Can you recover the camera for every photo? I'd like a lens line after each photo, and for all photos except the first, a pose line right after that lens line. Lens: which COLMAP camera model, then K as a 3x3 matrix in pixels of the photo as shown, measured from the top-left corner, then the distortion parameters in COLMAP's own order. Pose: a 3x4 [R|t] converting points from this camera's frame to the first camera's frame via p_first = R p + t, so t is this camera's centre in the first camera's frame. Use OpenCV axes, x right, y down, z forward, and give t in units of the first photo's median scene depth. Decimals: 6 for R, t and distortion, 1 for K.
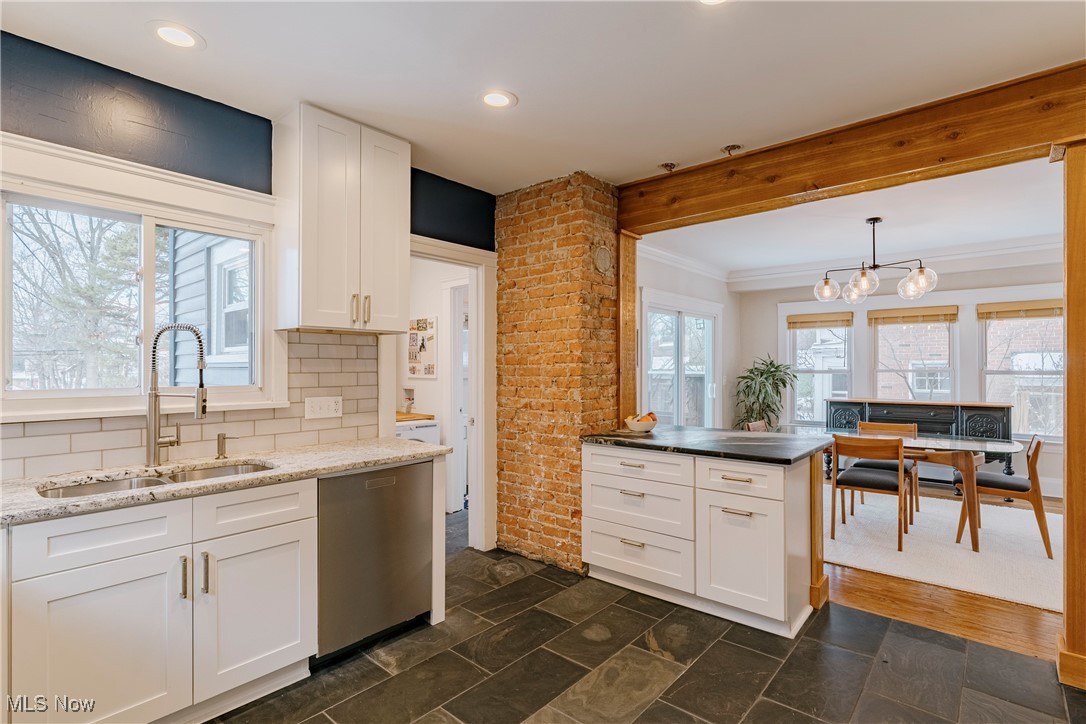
lens RADIAL K [[528.2, 0, 554.2], [0, 528.2, 366.5], [0, 0, 1]] dist [-0.000971, 0.000371]
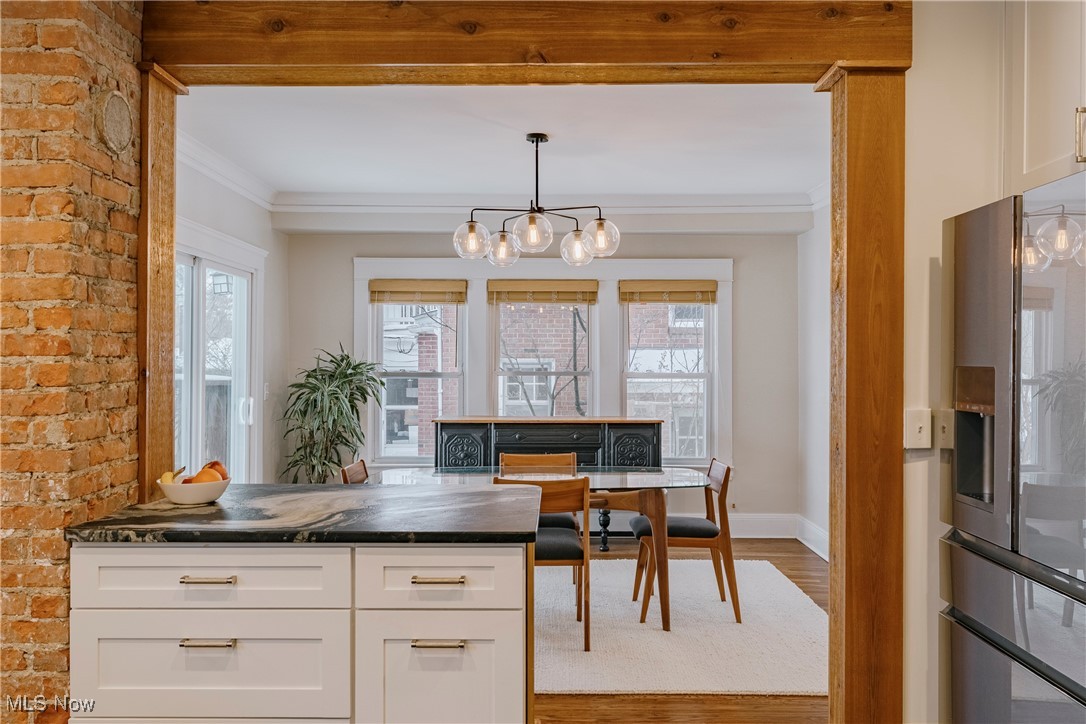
lens RADIAL K [[918.4, 0, 543.0], [0, 918.4, 362.0], [0, 0, 1]] dist [0.005252, 0.001980]
pose [[0.769211, 0.006861, 0.638958, -0.118622], [-0.004177, 0.999975, -0.005710, 0.000757], [-0.638981, 0.001724, 0.769221, 0.174710]]
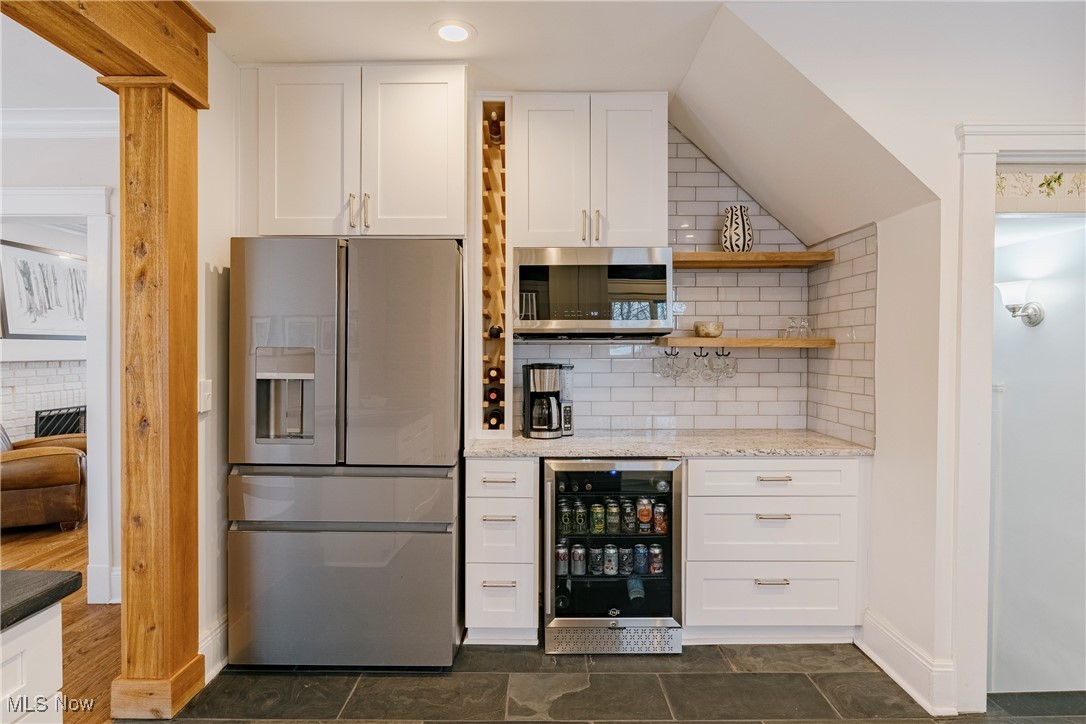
lens RADIAL K [[572.5, 0, 543.0], [0, 572.5, 362.0], [0, 0, 1]] dist [-0.004640, -0.000150]
pose [[-0.645301, -0.011273, 0.763845, -0.082548], [-0.000063, 0.999892, 0.014703, 0.005765], [-0.763928, 0.009440, -0.645232, 0.696096]]
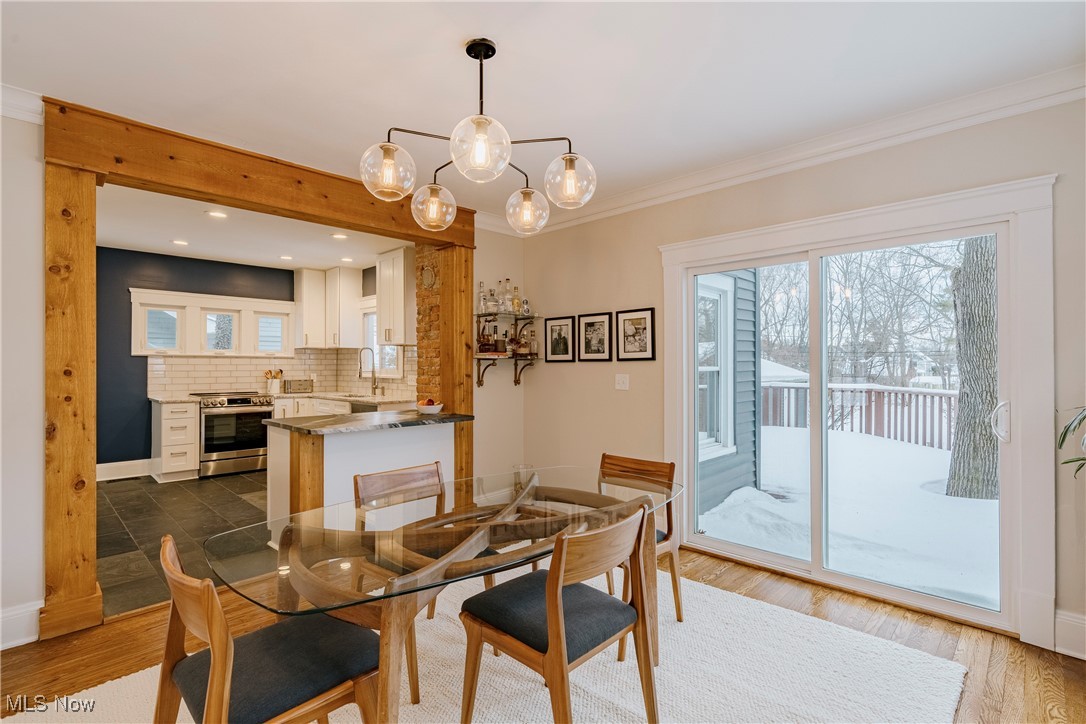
lens RADIAL K [[510.7, 0, 543.0], [0, 510.7, 362.0], [0, 0, 1]] dist [-0.000029, 0.000096]
pose [[-0.062187, -0.005700, -0.998048, 1.285326], [0.001397, 0.999982, -0.005798, 0.012204], [0.998064, -0.001755, -0.062178, 1.315339]]
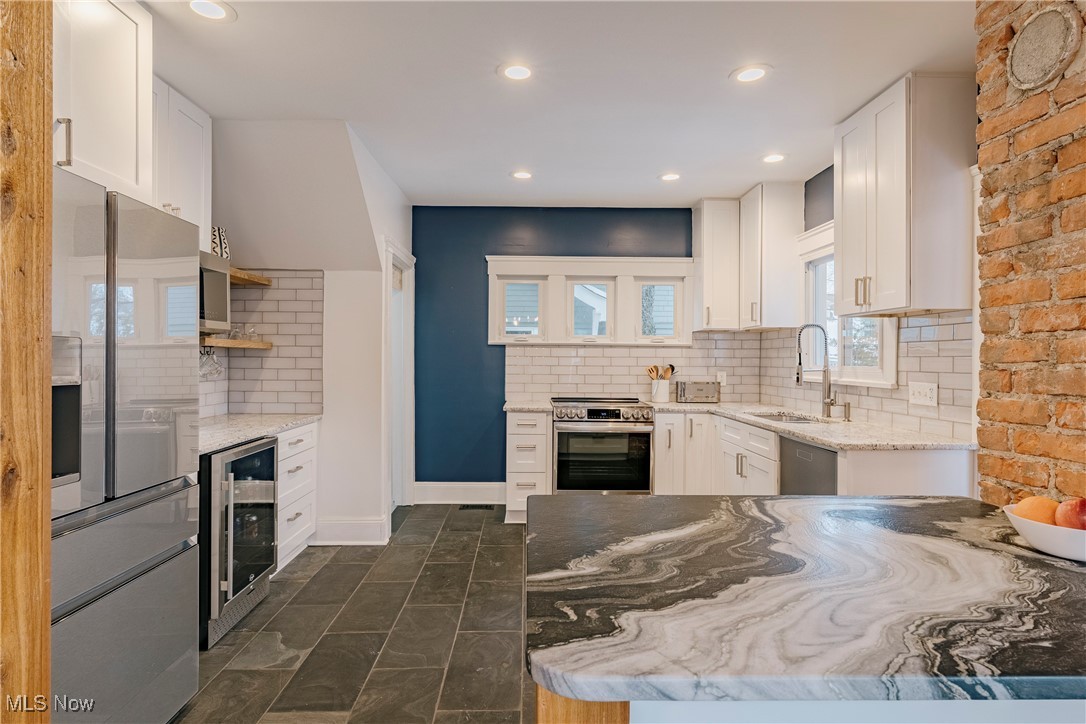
lens RADIAL K [[546.6, 0, 546.5], [0, 546.6, 358.9], [0, 0, 1]] dist [-0.011833, 0.000857]
pose [[-0.750503, -0.002630, -0.660862, 0.576885], [-0.004095, 0.999991, 0.000671, 0.013511], [0.660855, 0.003210, -0.750507, 1.020351]]
